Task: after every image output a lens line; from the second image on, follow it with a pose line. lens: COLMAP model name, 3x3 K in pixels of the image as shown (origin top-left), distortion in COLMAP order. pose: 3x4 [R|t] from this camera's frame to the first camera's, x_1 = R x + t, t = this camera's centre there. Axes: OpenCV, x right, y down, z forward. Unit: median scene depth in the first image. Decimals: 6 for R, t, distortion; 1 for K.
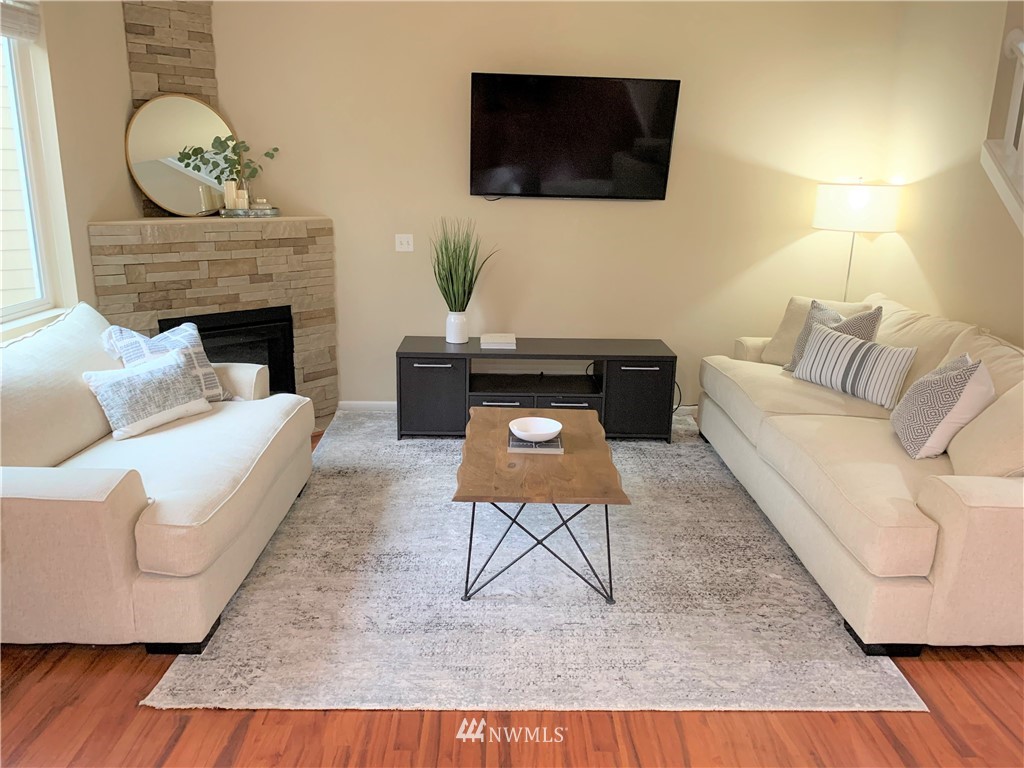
lens RADIAL K [[789.3, 0, 512.0], [0, 789.3, 384.0], [0, 0, 1]] dist [0.038215, -0.054210]
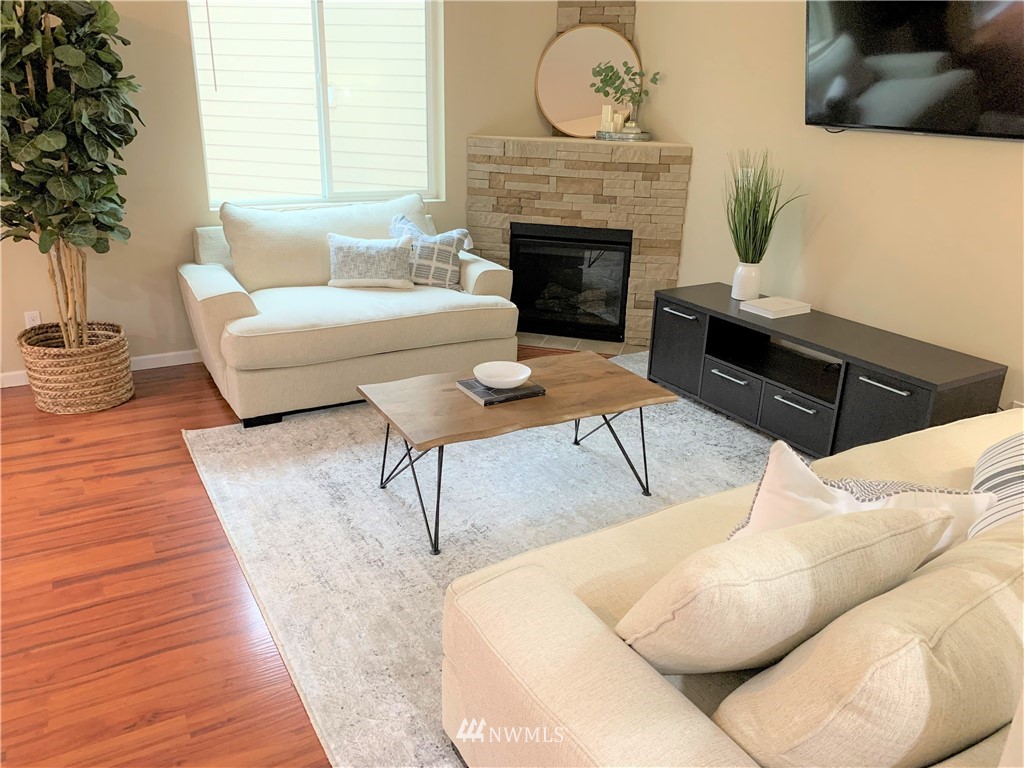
lens RADIAL K [[789.3, 0, 512.0], [0, 789.3, 384.0], [0, 0, 1]] dist [0.038215, -0.054210]
pose [[0.480957, 0.294323, -0.825866, 0.604775], [-0.240765, 0.950093, 0.198382, -0.083672], [0.843038, 0.103426, 0.527817, 0.384693]]
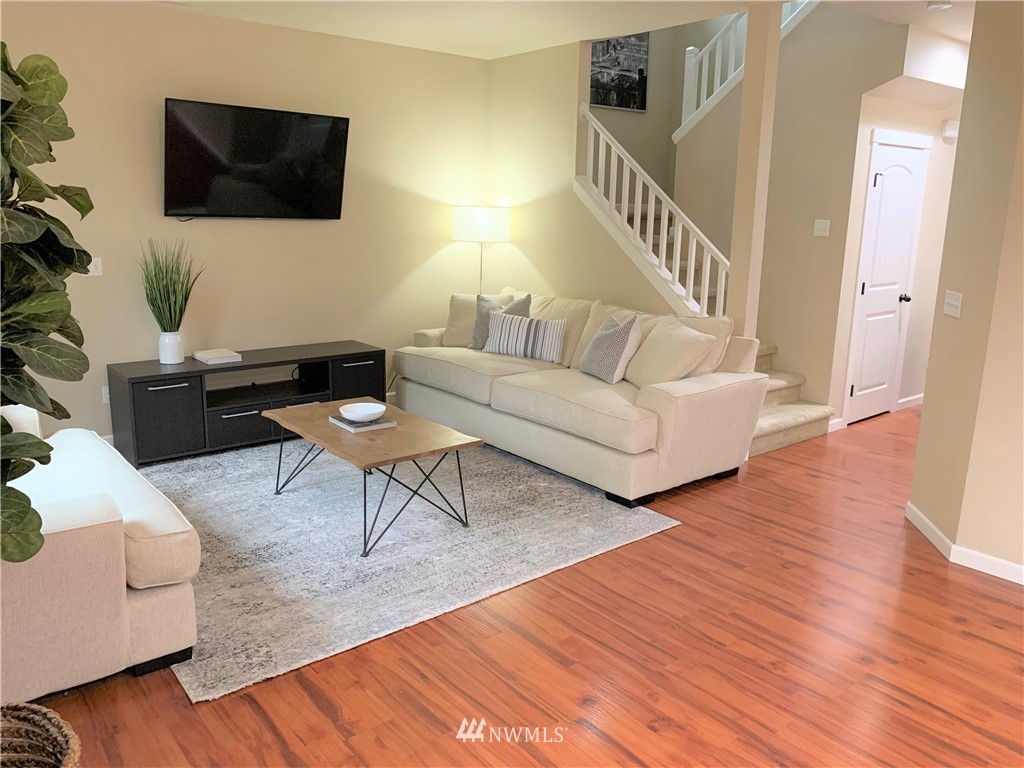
lens RADIAL K [[790.4, 0, 517.6], [0, 790.4, 377.5], [0, 0, 1]] dist [0.155057, -0.276616]
pose [[0.779331, -0.136390, 0.611588, -0.392987], [0.158320, 0.987216, 0.018416, 0.016659], [-0.606282, 0.082474, 0.790962, -0.069040]]
